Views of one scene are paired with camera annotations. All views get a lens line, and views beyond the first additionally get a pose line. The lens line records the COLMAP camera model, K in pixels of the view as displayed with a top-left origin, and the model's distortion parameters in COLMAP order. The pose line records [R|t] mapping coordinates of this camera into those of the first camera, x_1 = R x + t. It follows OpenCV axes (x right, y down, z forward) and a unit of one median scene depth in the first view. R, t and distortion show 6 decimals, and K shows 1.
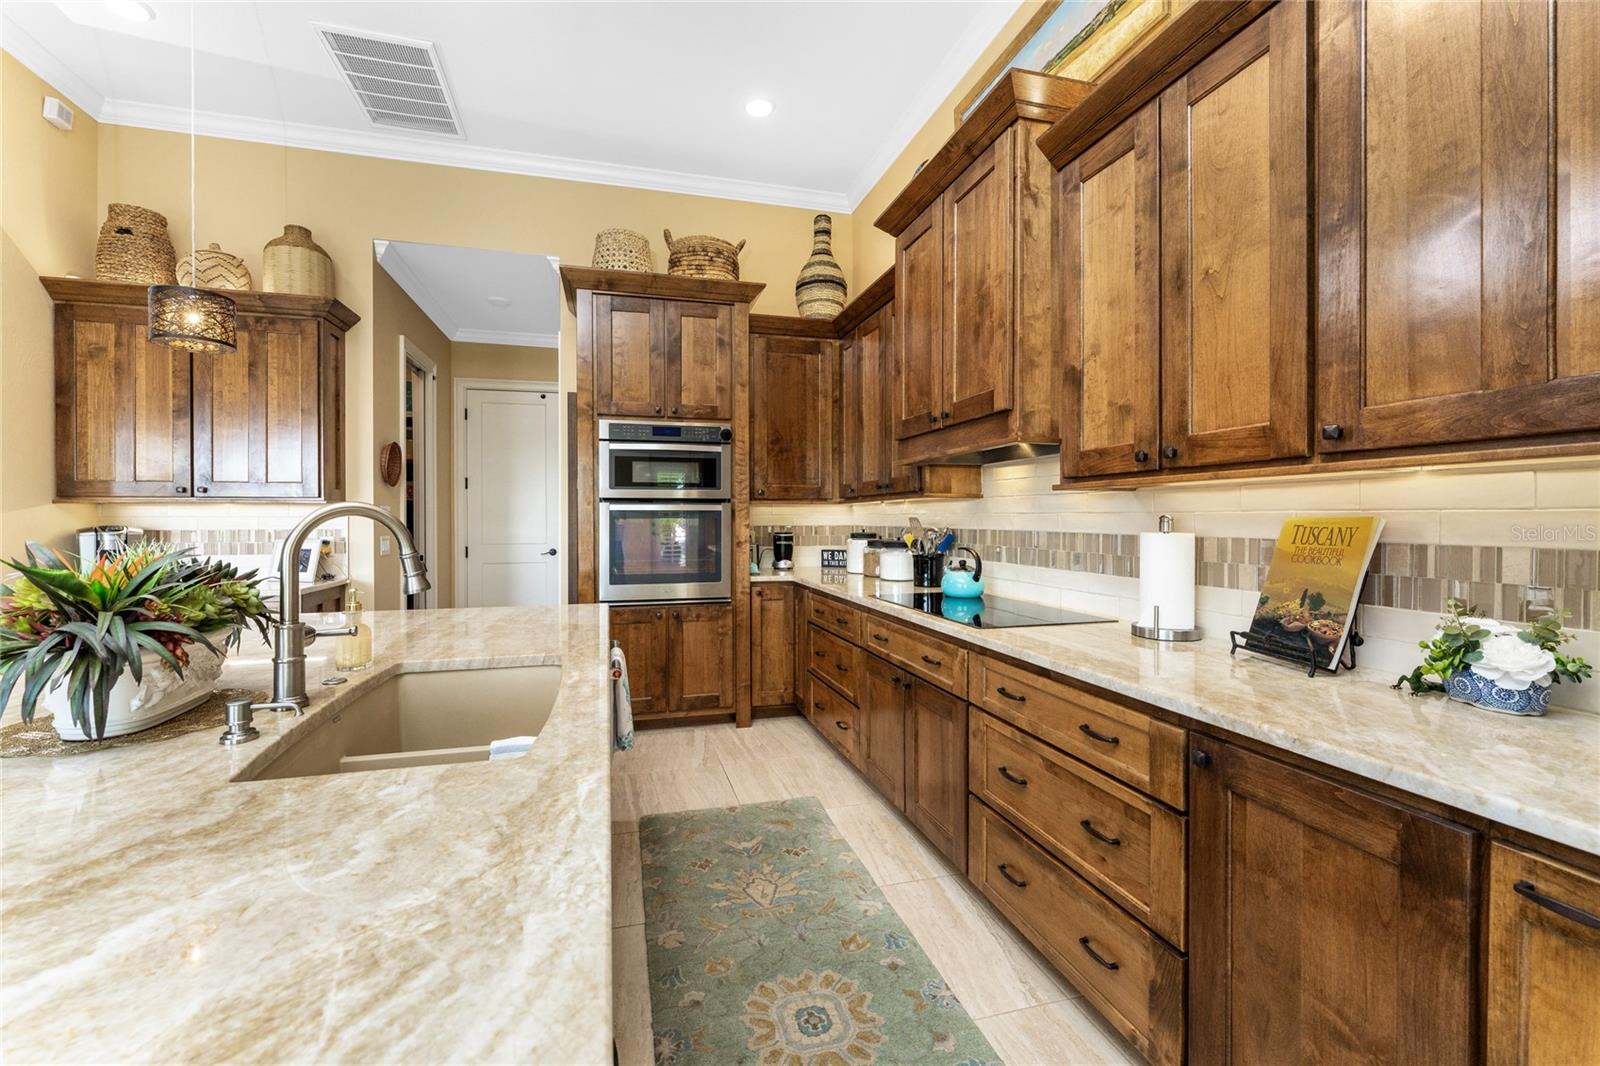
lens RADIAL K [[659.0, 0, 755.4], [0, 659.0, 523.3], [0, 0, 1]] dist [-0.000180, -0.001195]
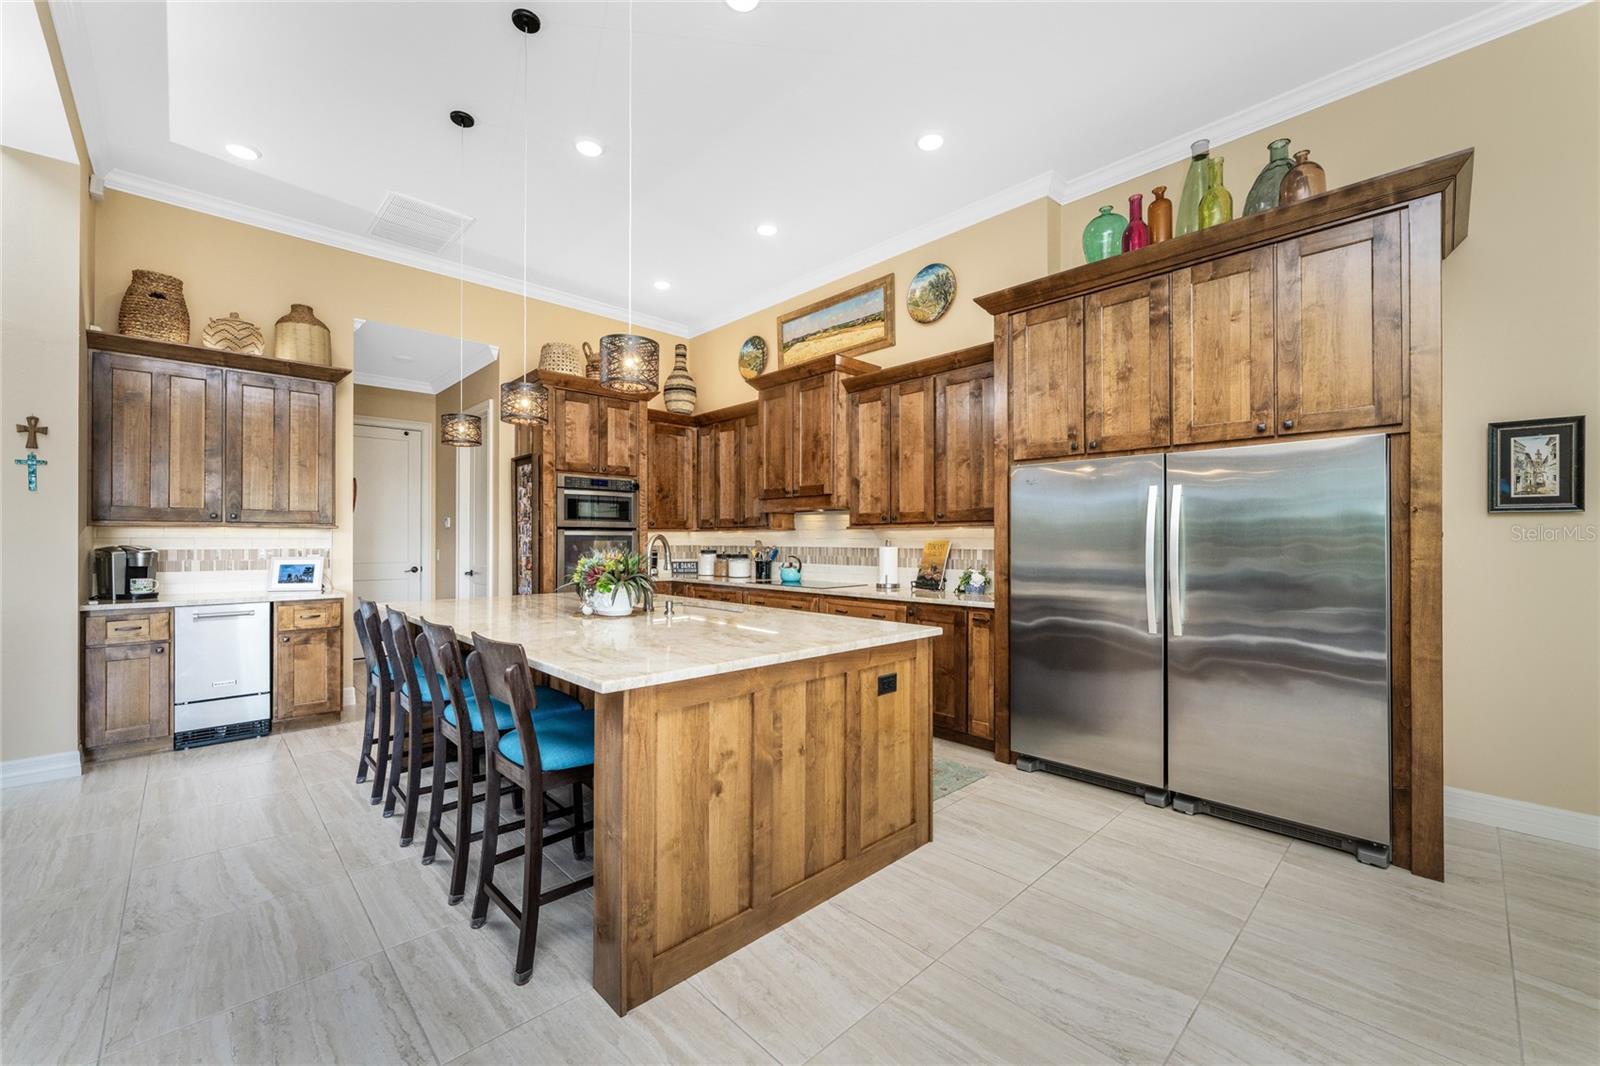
lens RADIAL K [[659.0, 0, 800.2], [0, 659.0, 539.1], [0, 0, 1]] dist [-0.000180, -0.001195]
pose [[0.863829, 0.004932, 0.503761, -0.709060], [0.000637, 0.999941, -0.010883, 0.009049], [-0.503785, 0.009722, 0.863775, -0.765289]]
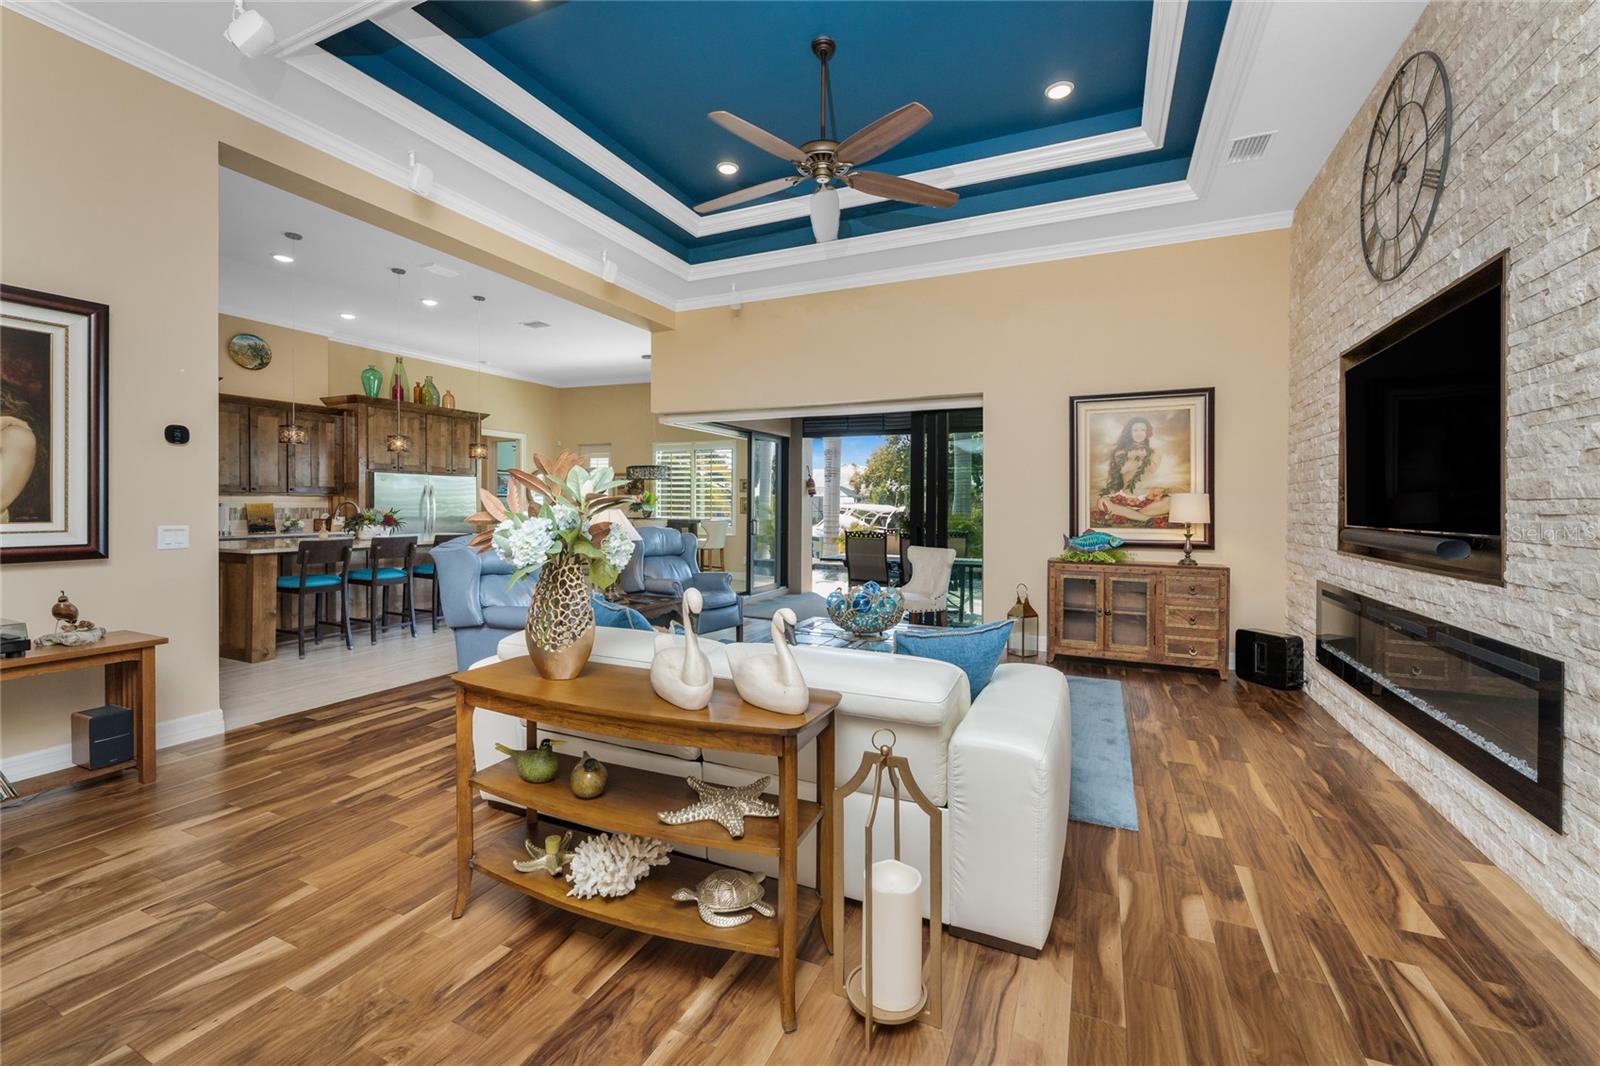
lens RADIAL K [[659.0, 0, 852.3], [0, 659.0, 509.2], [0, 0, 1]] dist [-0.000180, -0.001195]
pose [[-0.839229, -0.006709, 0.543736, -3.399360], [-0.000169, 0.999927, 0.012077, -0.013774], [-0.543778, 0.010044, -0.839169, 1.647297]]
